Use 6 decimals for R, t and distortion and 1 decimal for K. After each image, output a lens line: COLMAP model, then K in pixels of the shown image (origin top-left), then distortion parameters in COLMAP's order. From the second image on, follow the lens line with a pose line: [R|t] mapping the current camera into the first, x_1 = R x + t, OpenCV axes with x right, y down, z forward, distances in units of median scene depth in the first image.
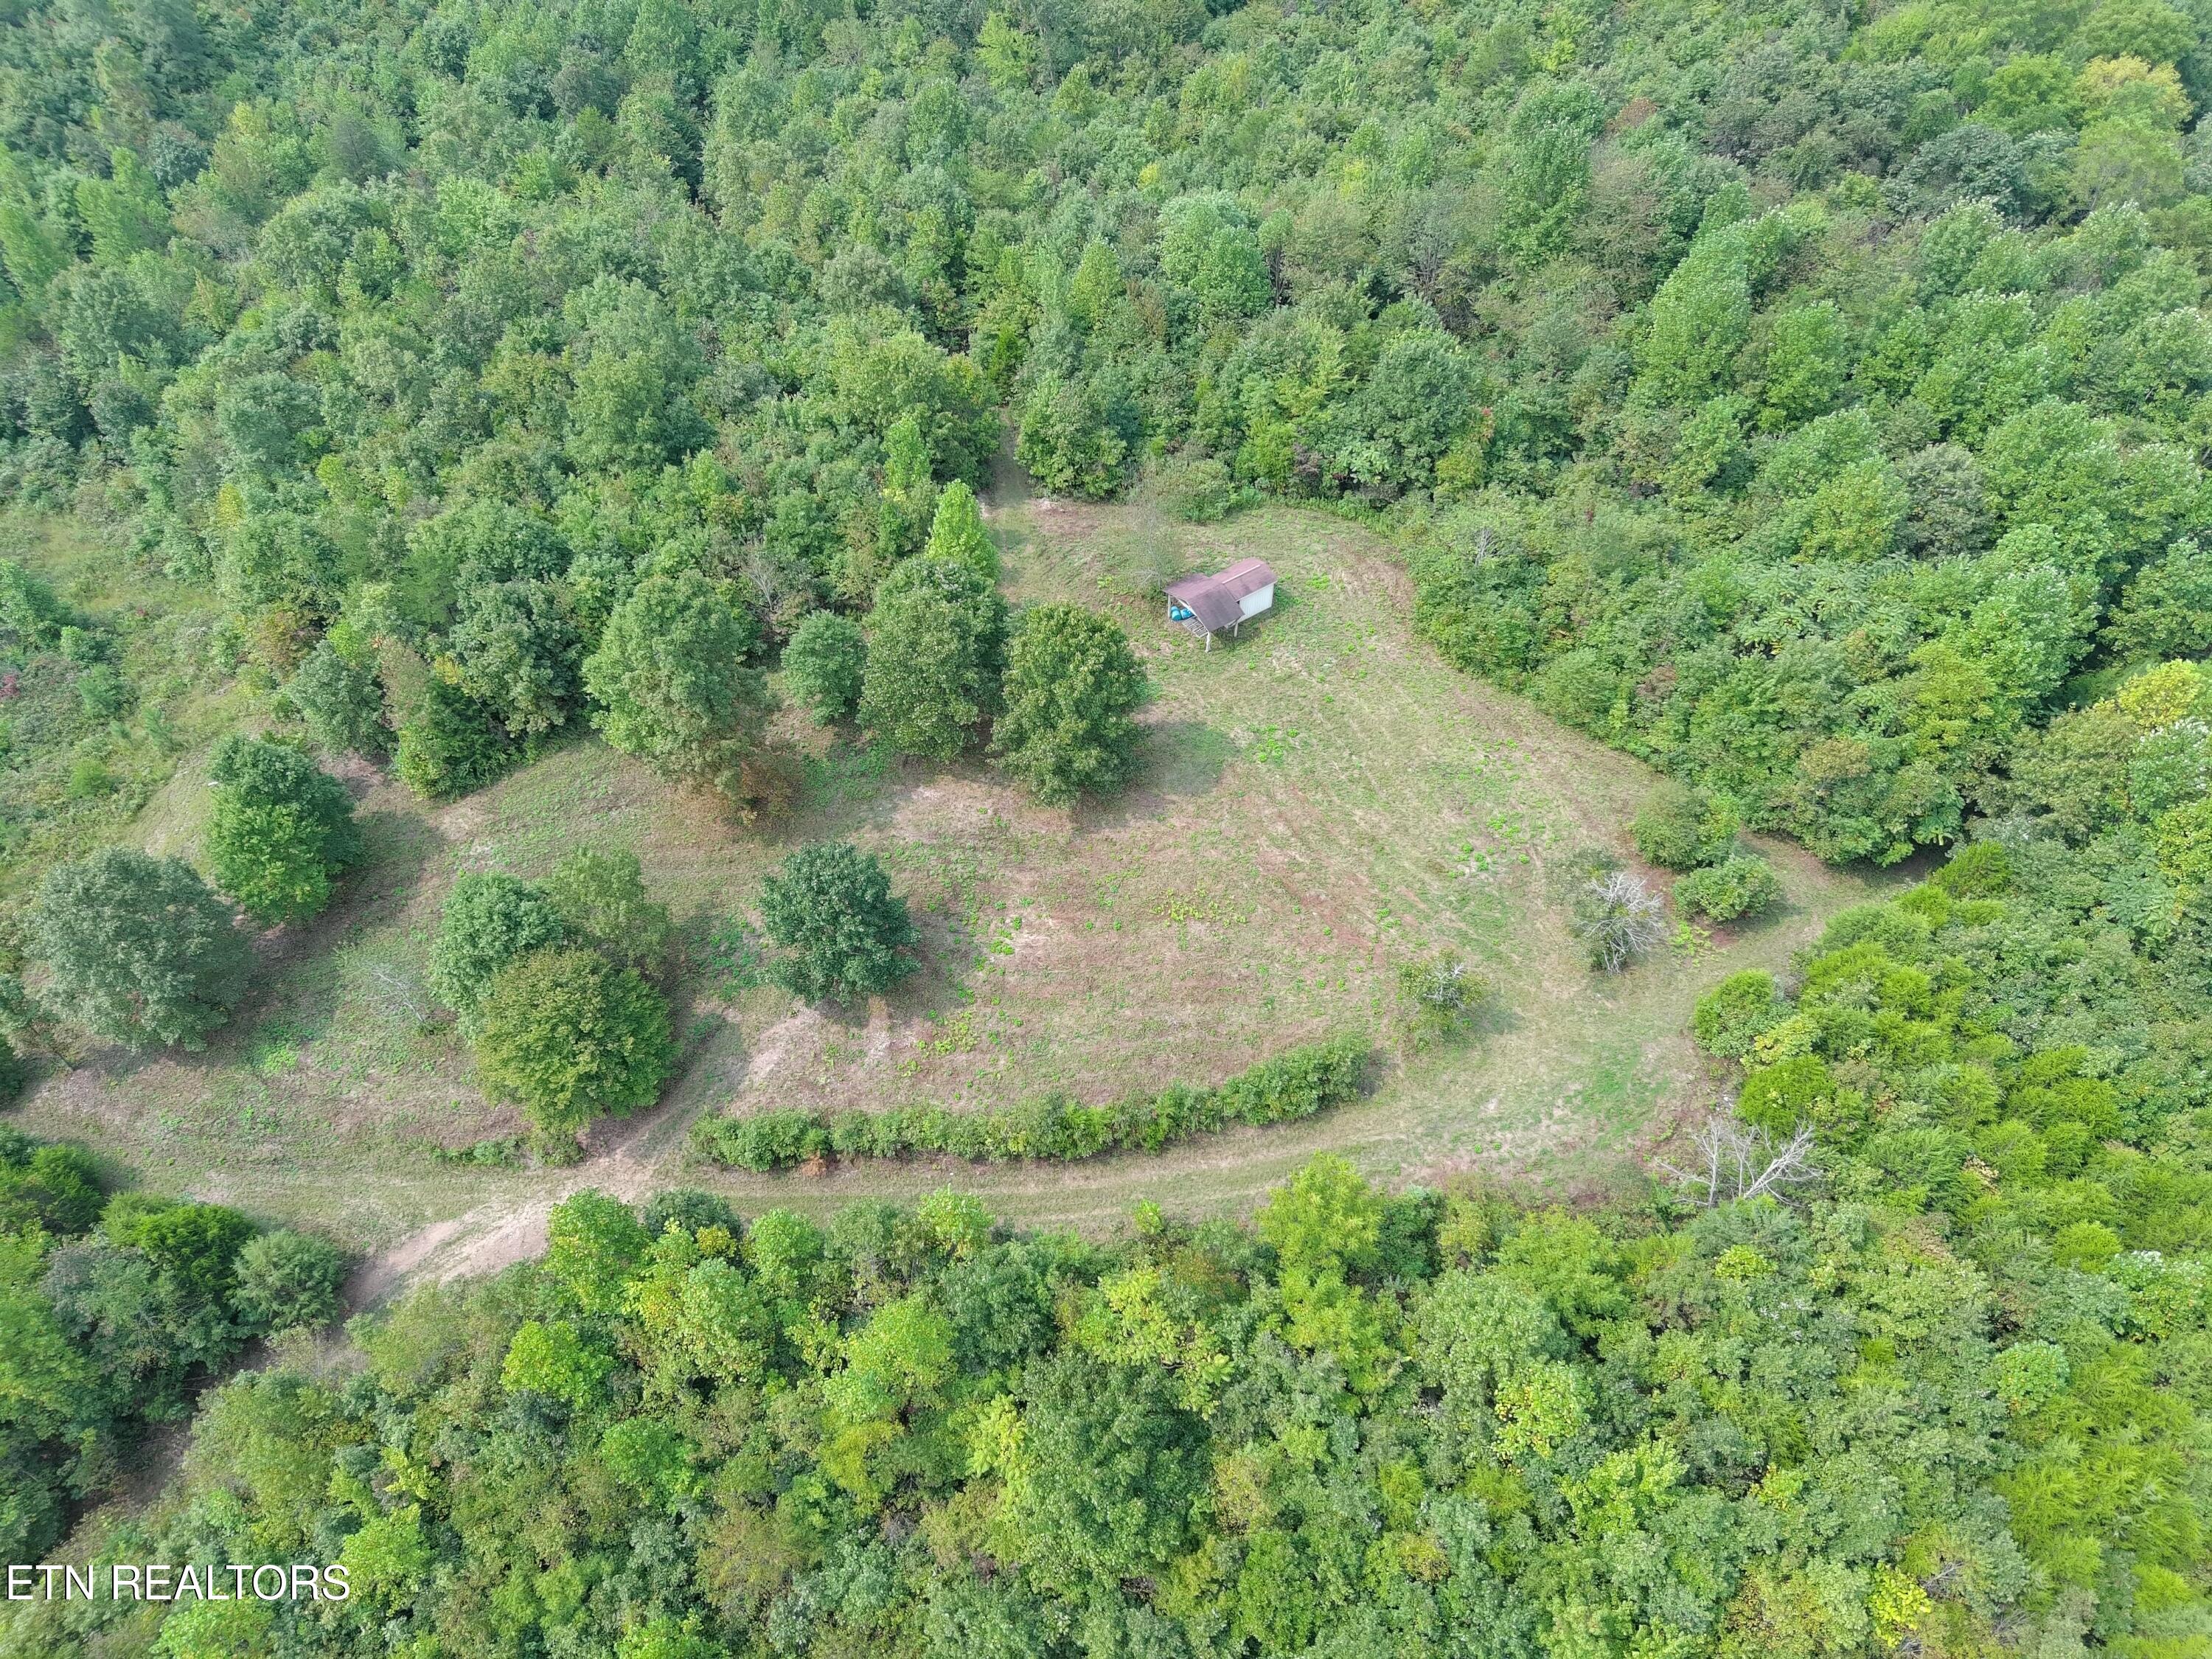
lens RADIAL K [[1503.4, 0, 1104.0], [0, 1503.4, 829.5], [0, 0, 1]] dist [0.031623, -0.030709]
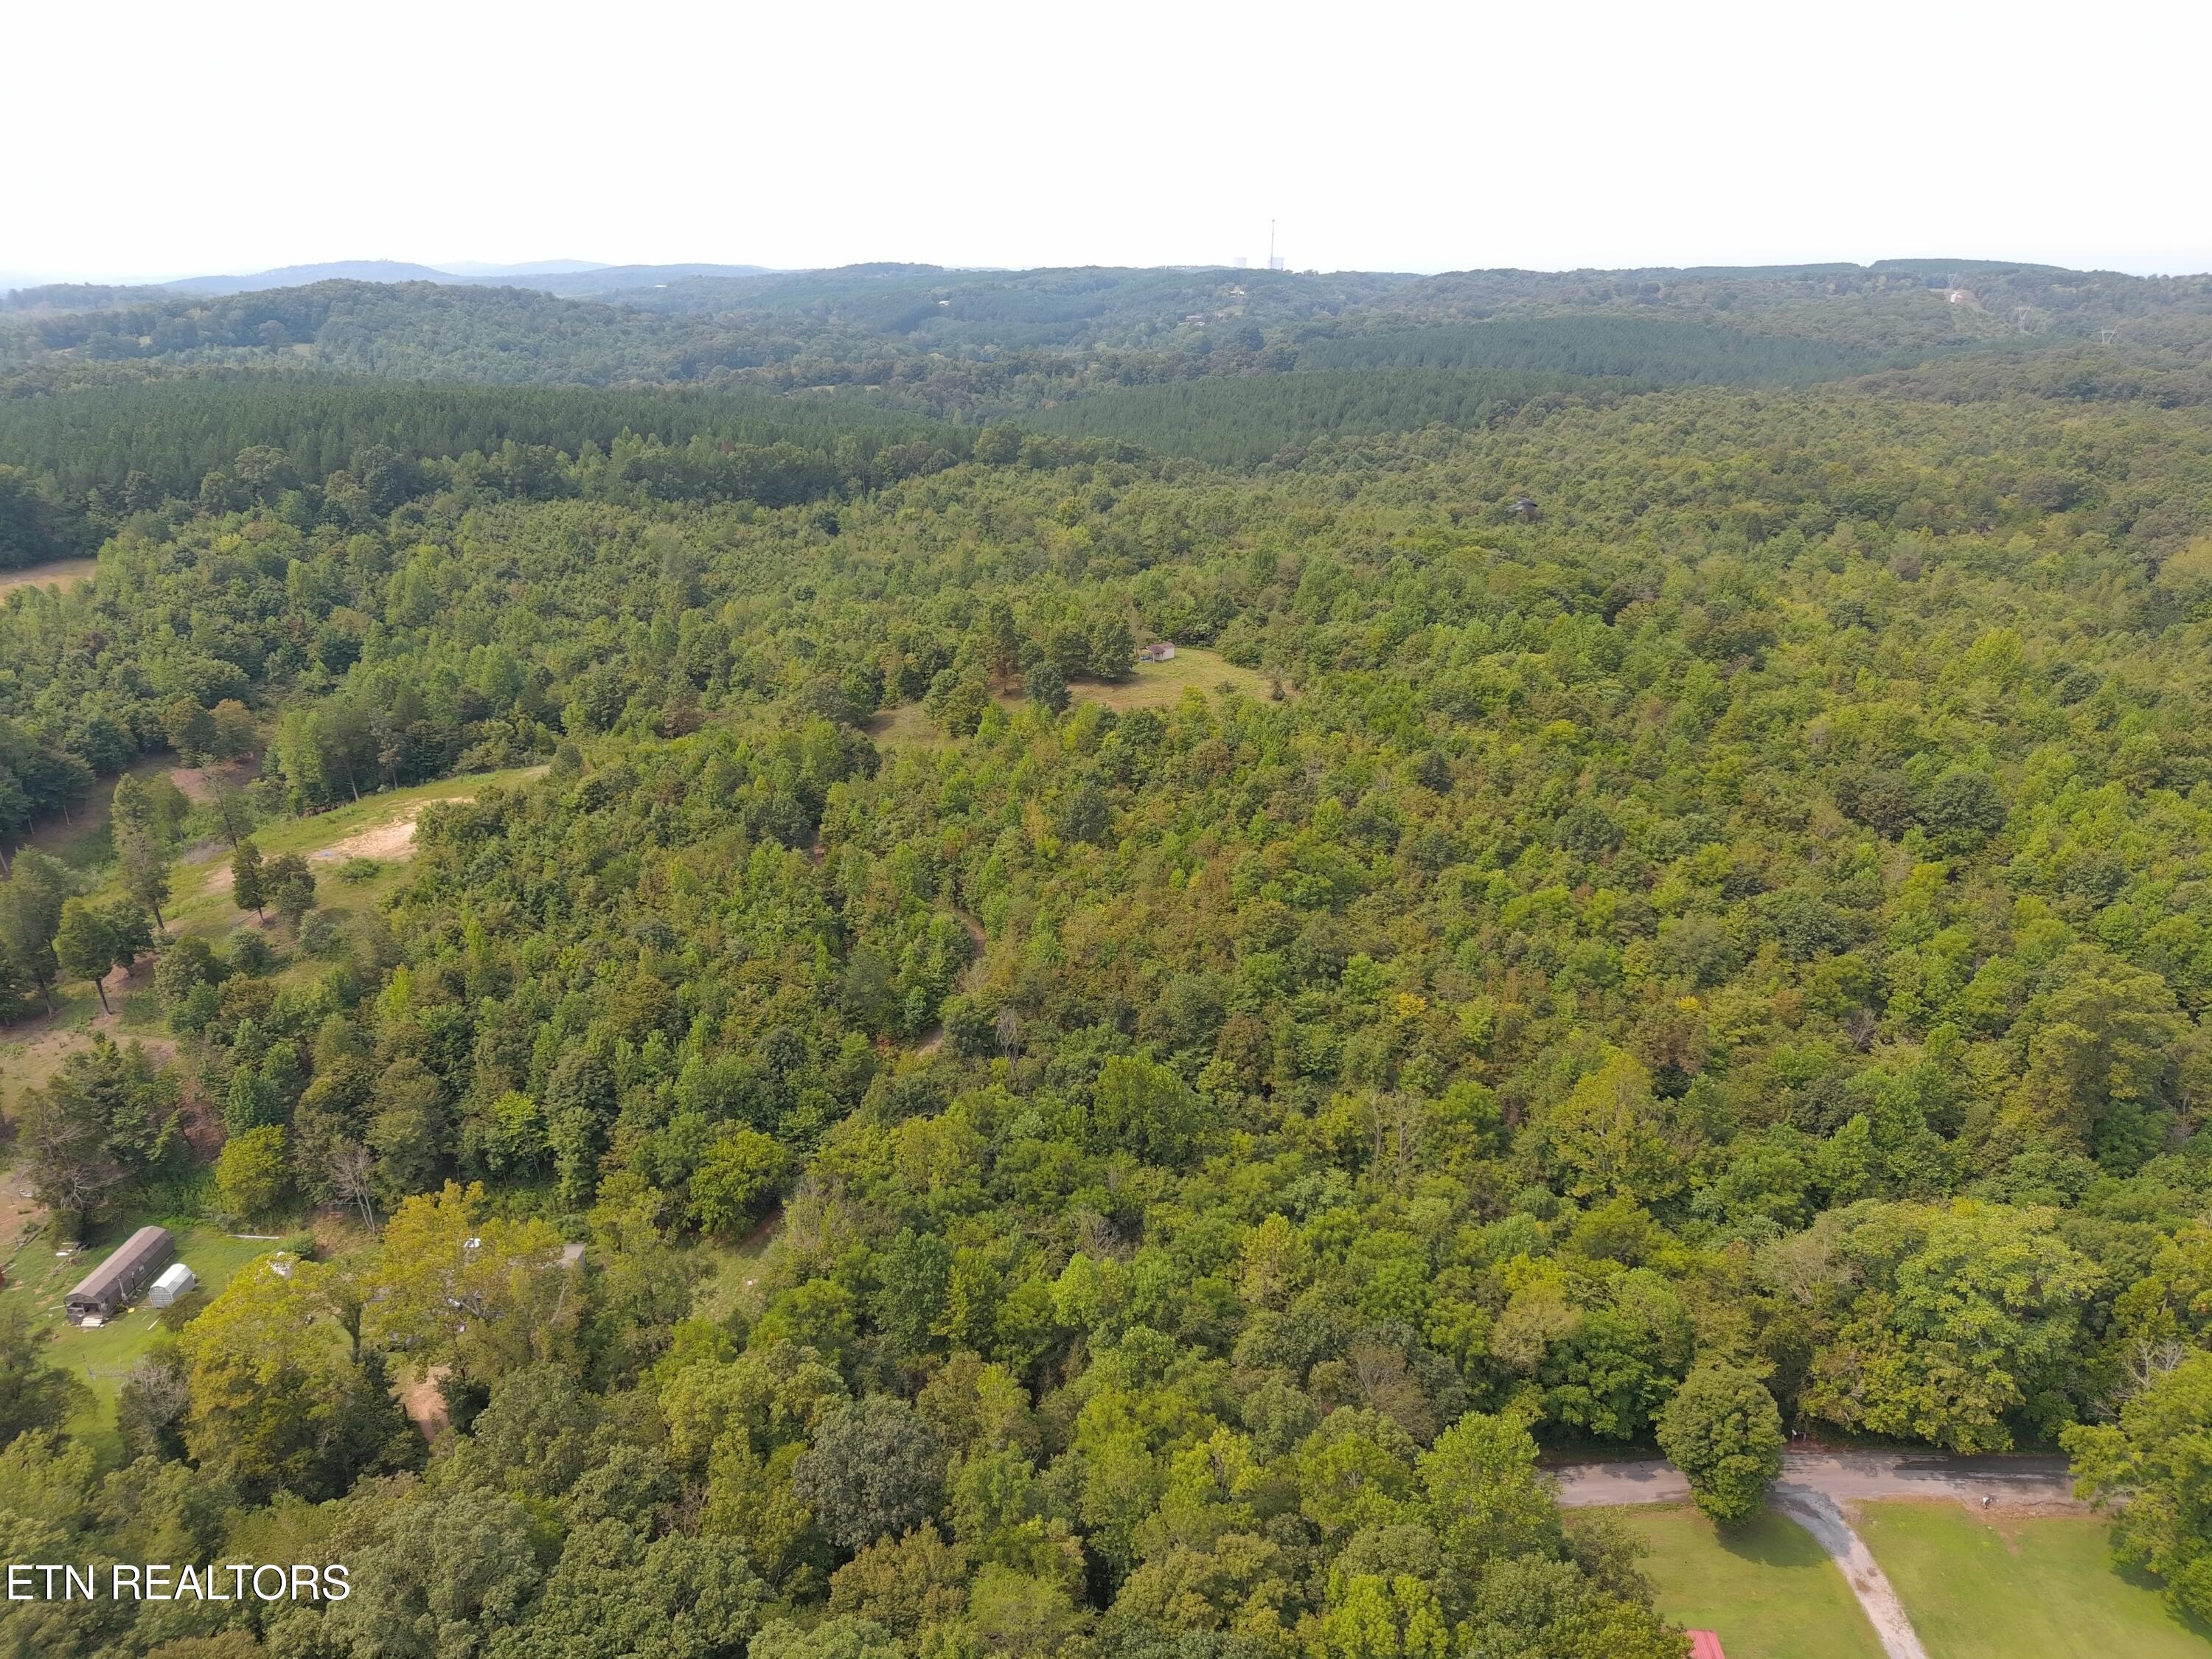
lens RADIAL K [[1506.4, 0, 1103.9], [0, 1506.4, 829.2], [0, 0, 1]] dist [0.029406, -0.029727]
pose [[0.998742, -0.016842, 0.047228, -0.177117], [0.037731, 0.872780, -0.486652, 1.615699], [-0.033023, 0.487822, 0.872318, -1.449959]]
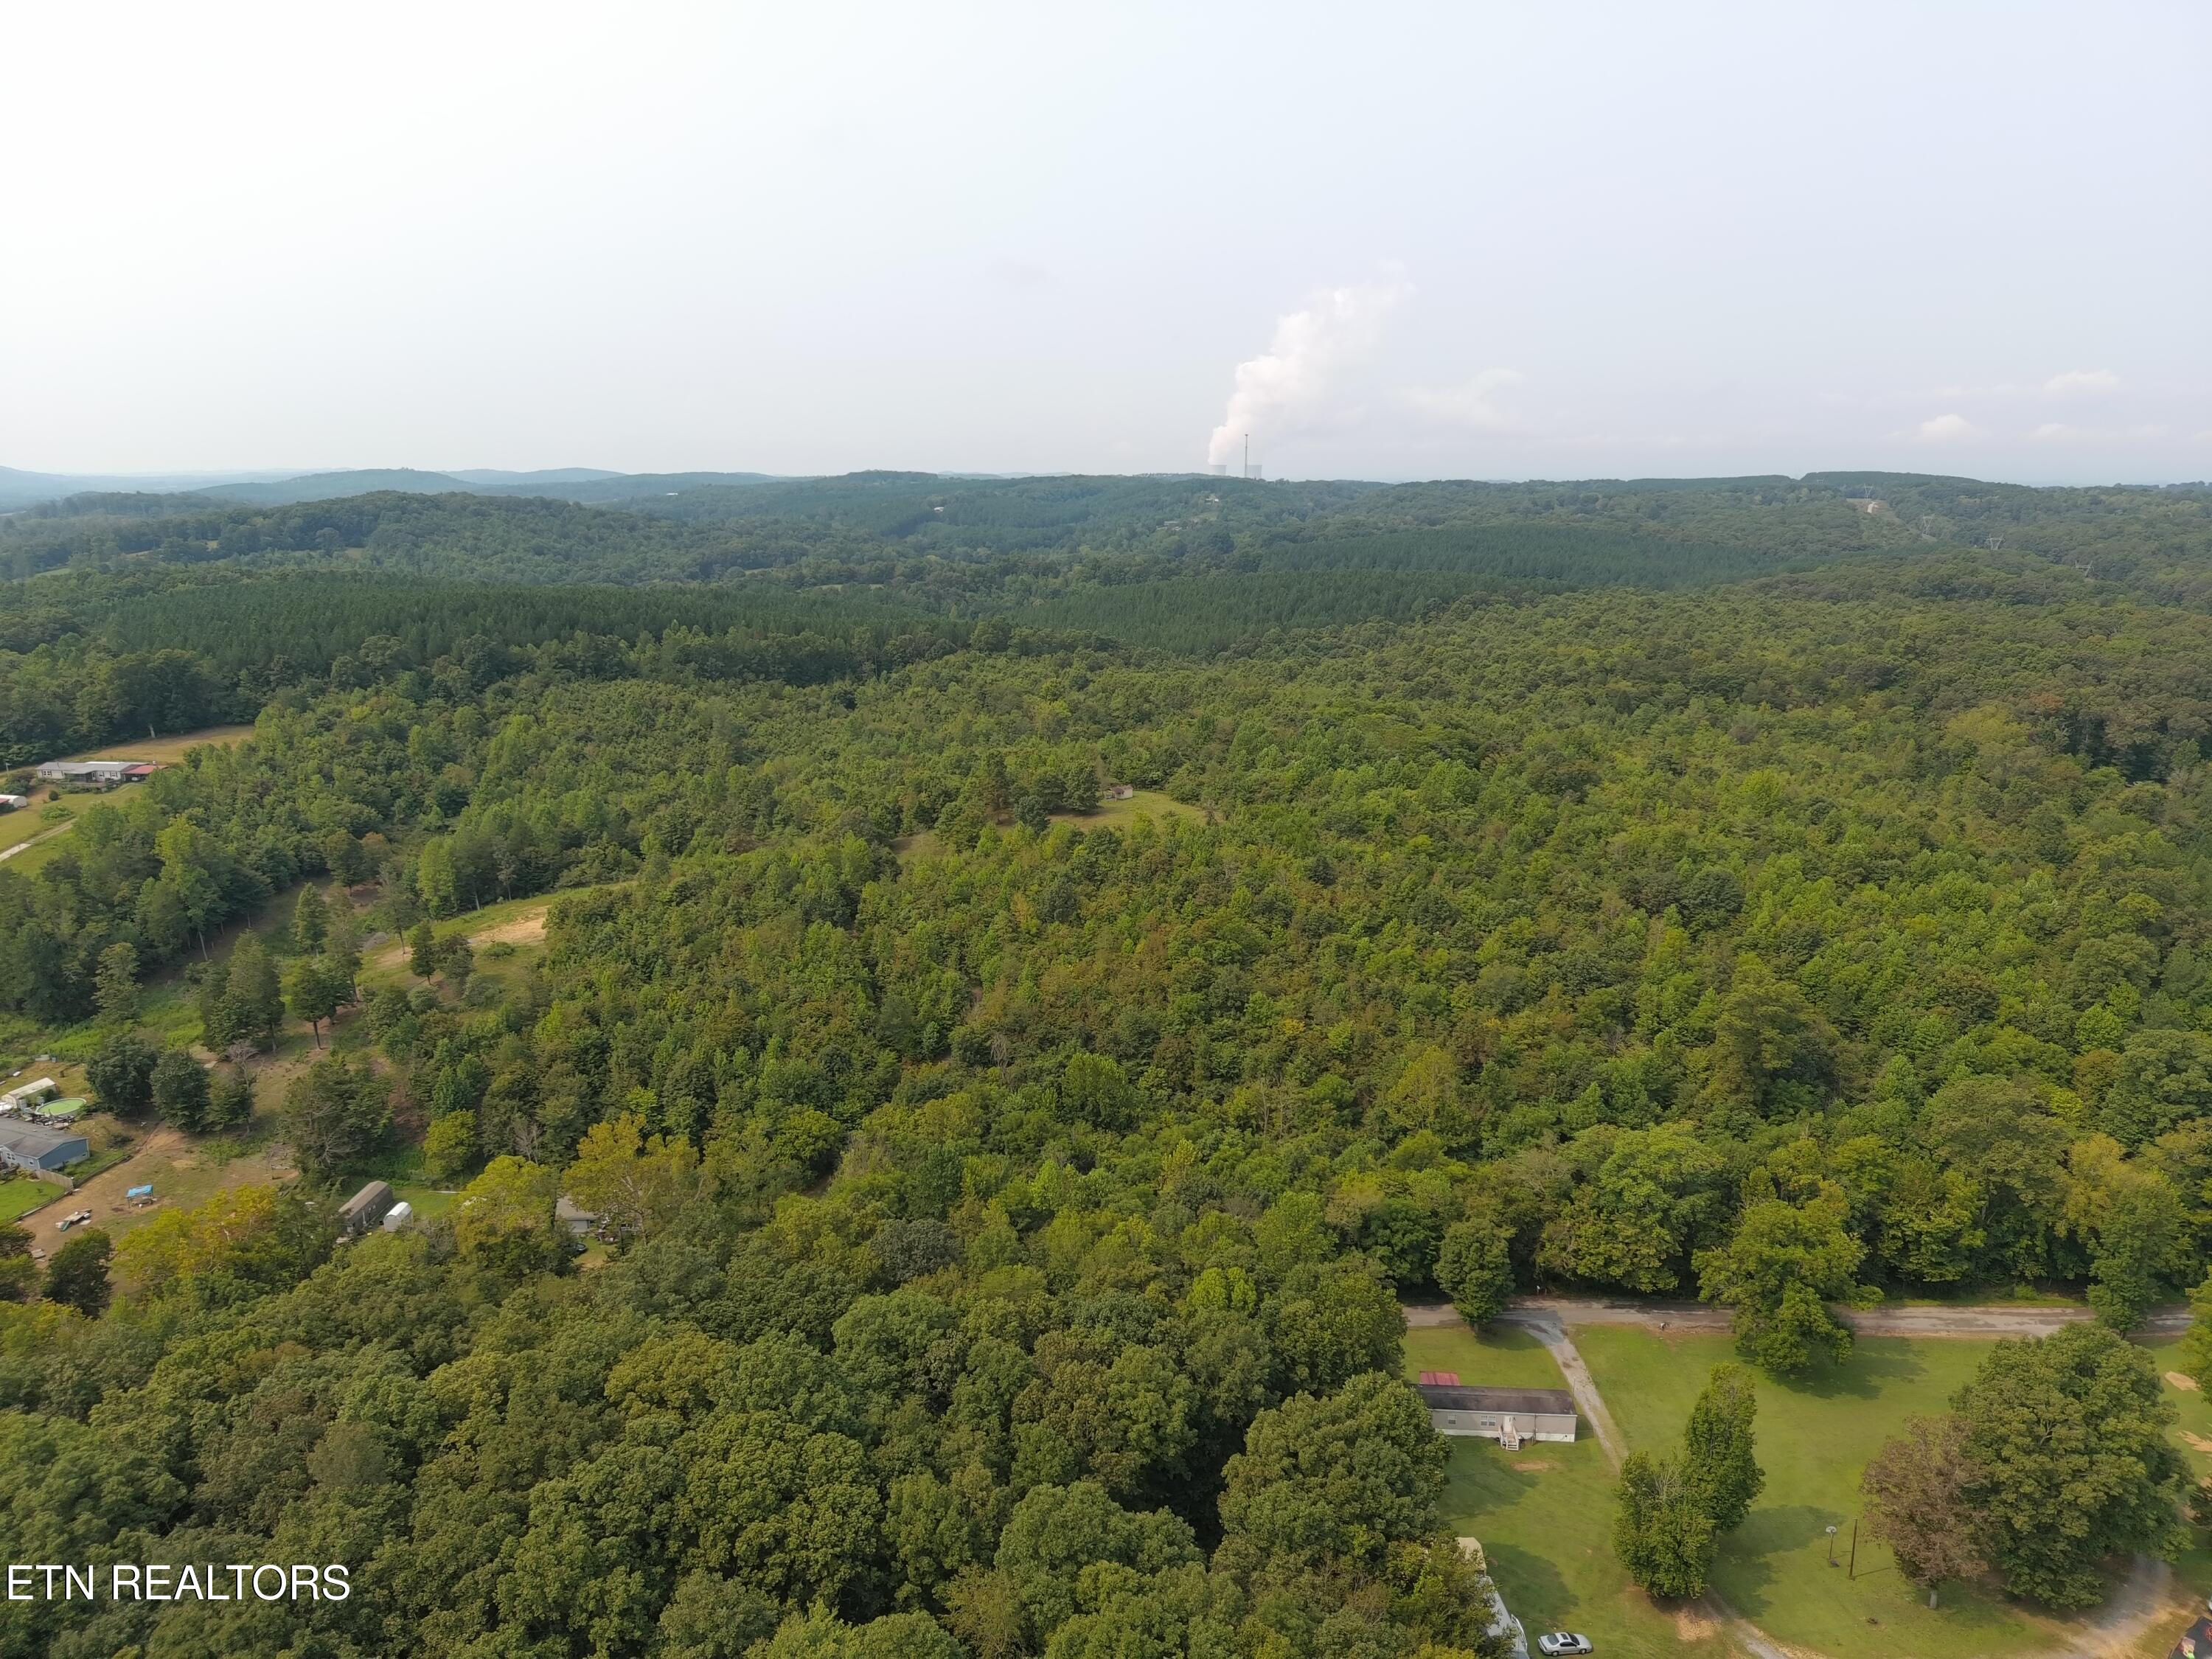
lens RADIAL K [[1512.2, 0, 1104.2], [0, 1512.2, 823.1], [0, 0, 1]] dist [0.012956, -0.003142]
pose [[0.998276, -0.011323, 0.057600, -0.178815], [0.043400, 0.803060, -0.594316, 2.162156], [-0.039527, 0.595791, 0.802166, -1.998246]]
